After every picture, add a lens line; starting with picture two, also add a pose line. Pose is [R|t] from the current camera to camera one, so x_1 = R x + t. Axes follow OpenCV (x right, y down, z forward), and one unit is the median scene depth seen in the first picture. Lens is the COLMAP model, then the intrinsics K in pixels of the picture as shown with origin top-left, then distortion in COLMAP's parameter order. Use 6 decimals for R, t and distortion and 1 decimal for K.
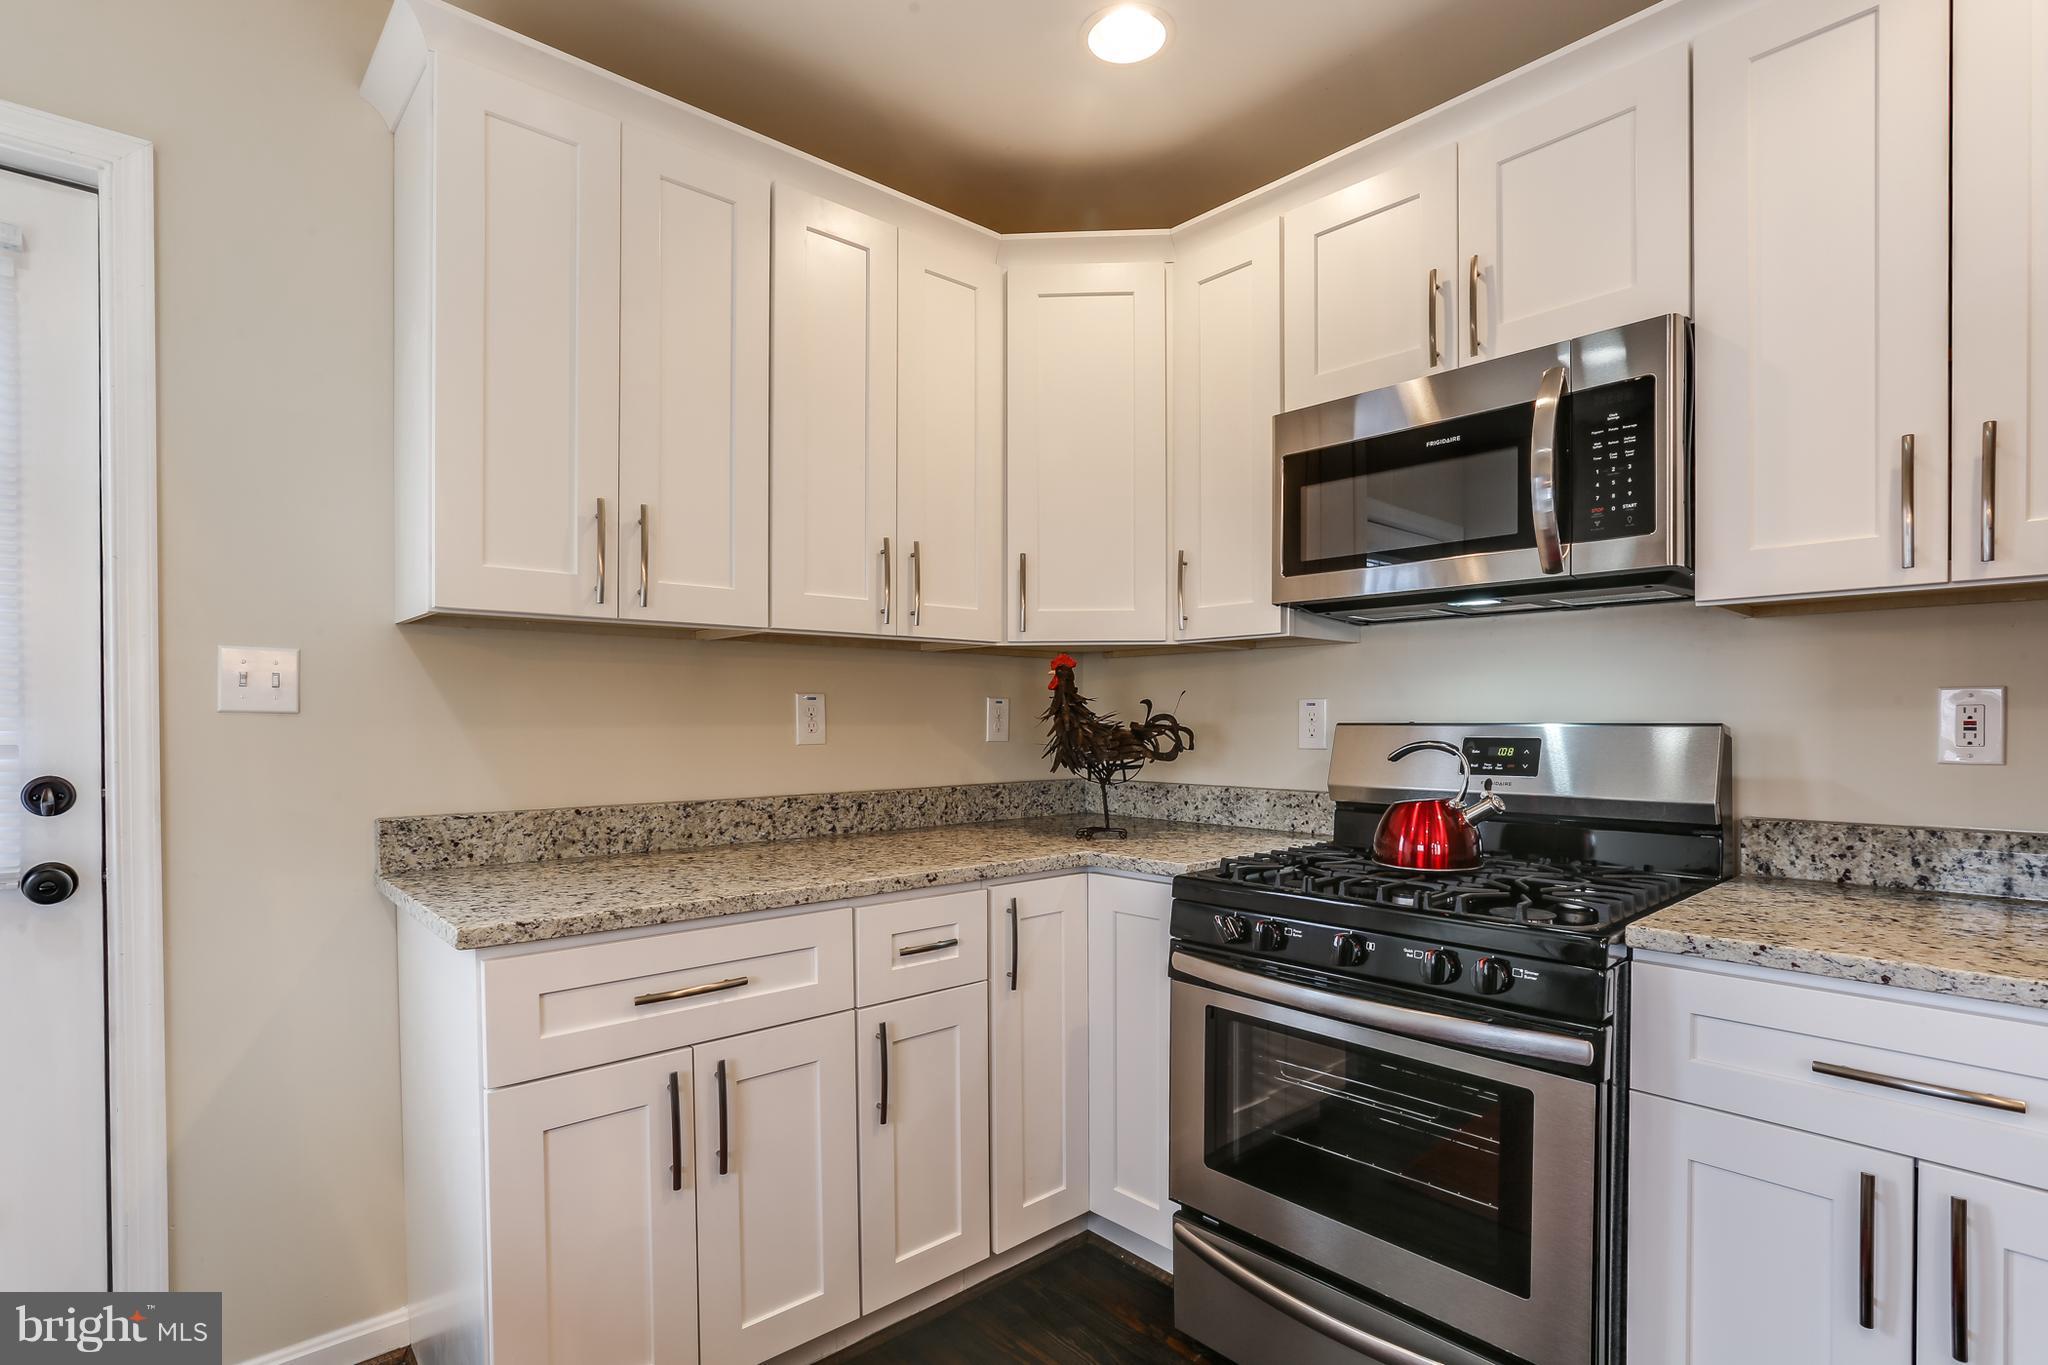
lens RADIAL K [[1016.2, 0, 1016.6], [0, 1016.2, 724.6], [0, 0, 1]] dist [-0.041800, 0.012867]
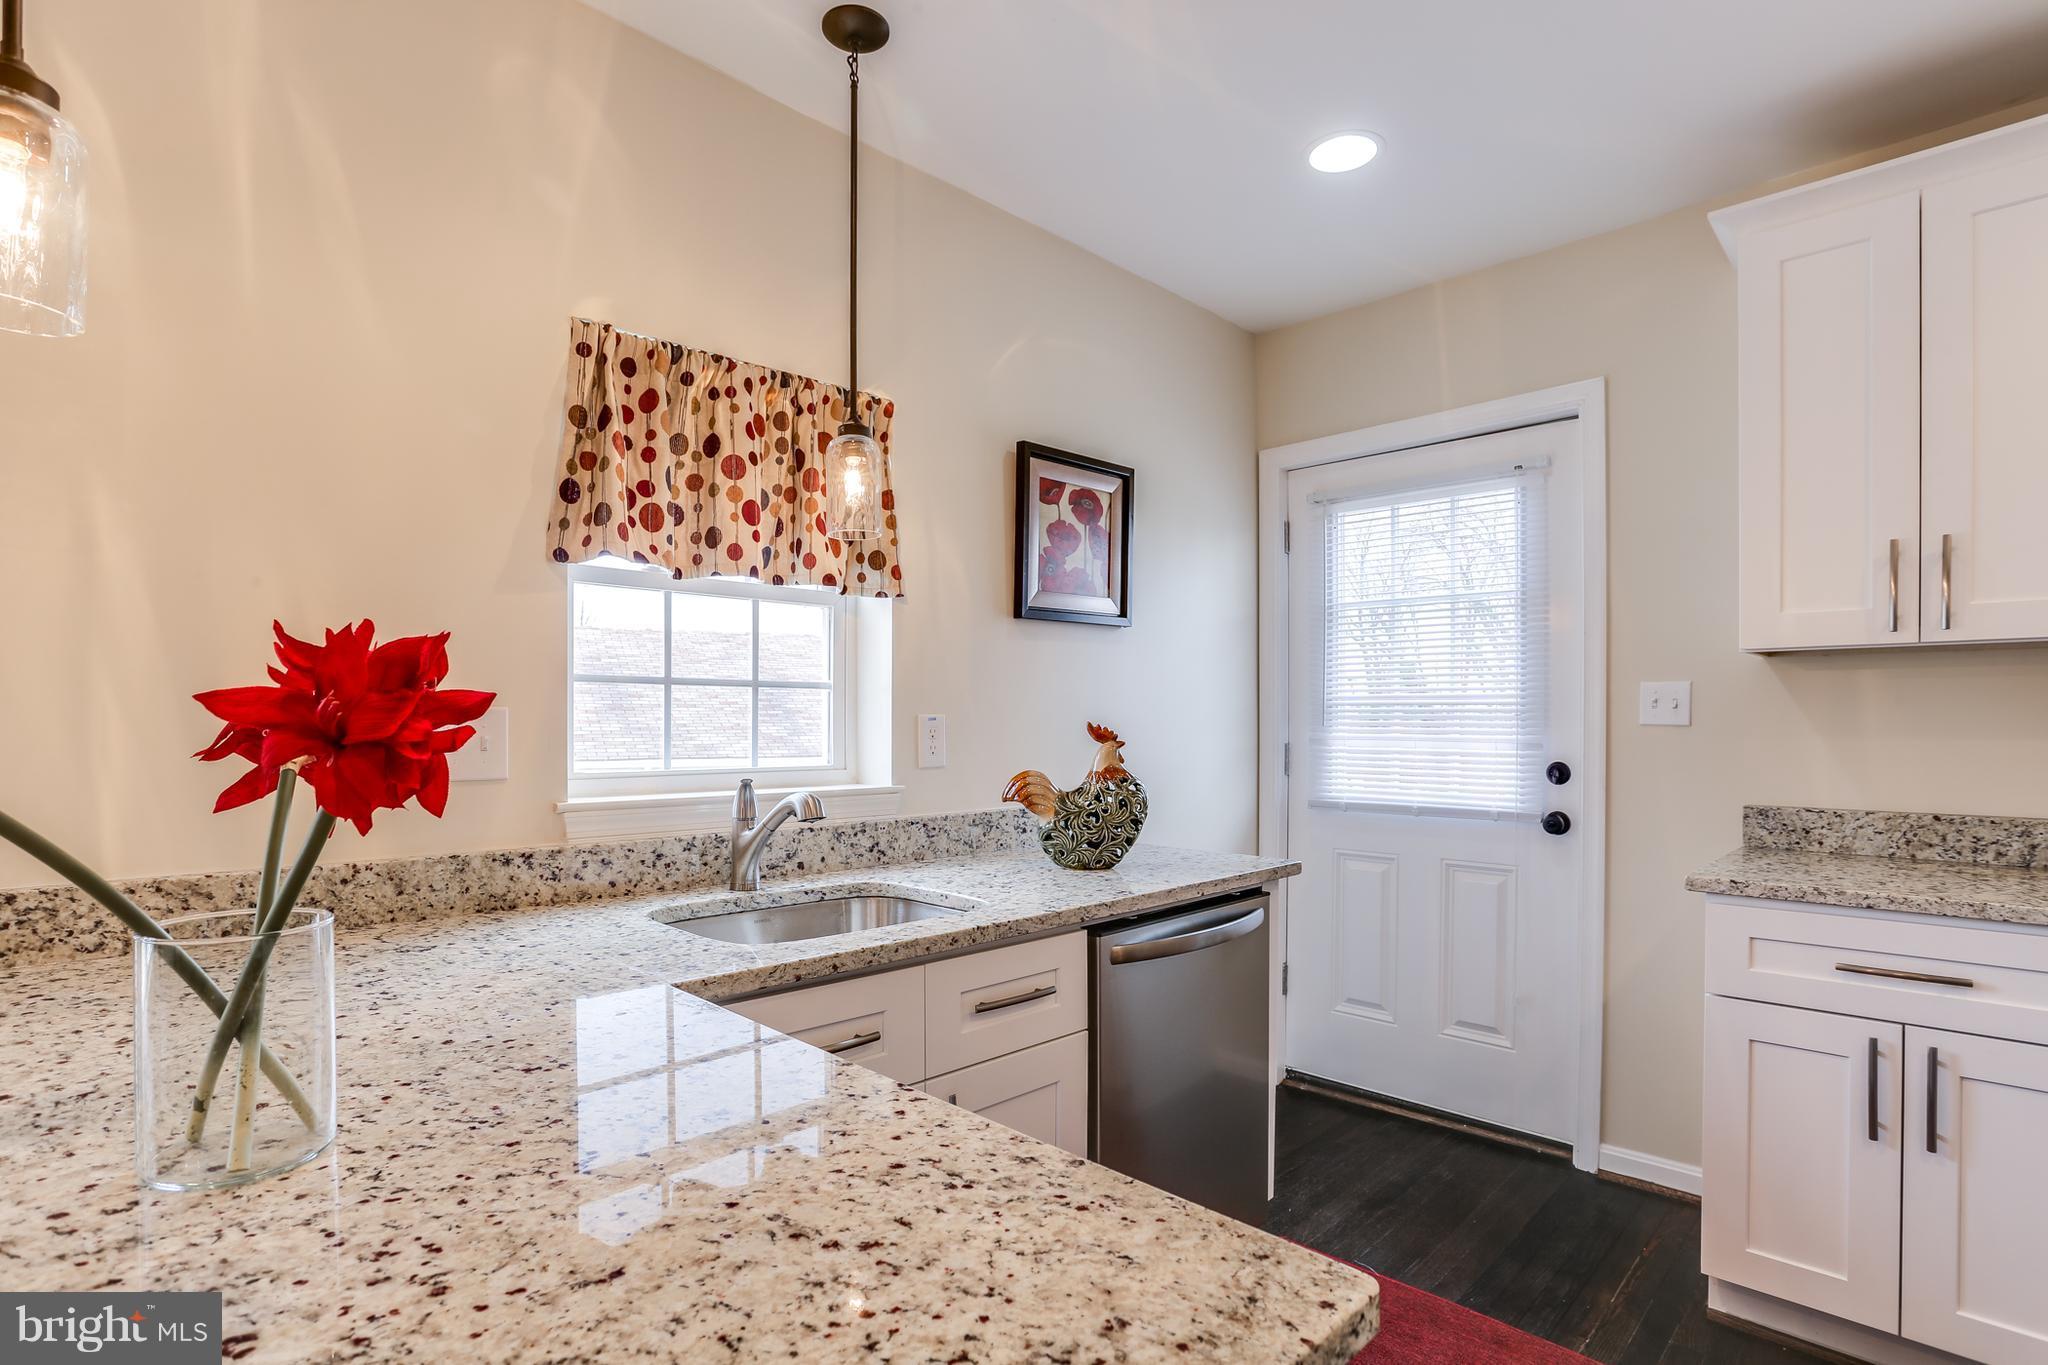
lens RADIAL K [[1016.2, 0, 1036.6], [0, 1016.2, 734.6], [0, 0, 1]] dist [-0.041800, 0.012867]
pose [[0.066743, 0.013868, -0.997674, 0.625818], [-0.006648, 0.999887, 0.013454, -0.011970], [0.997748, 0.005734, 0.066828, -0.036206]]
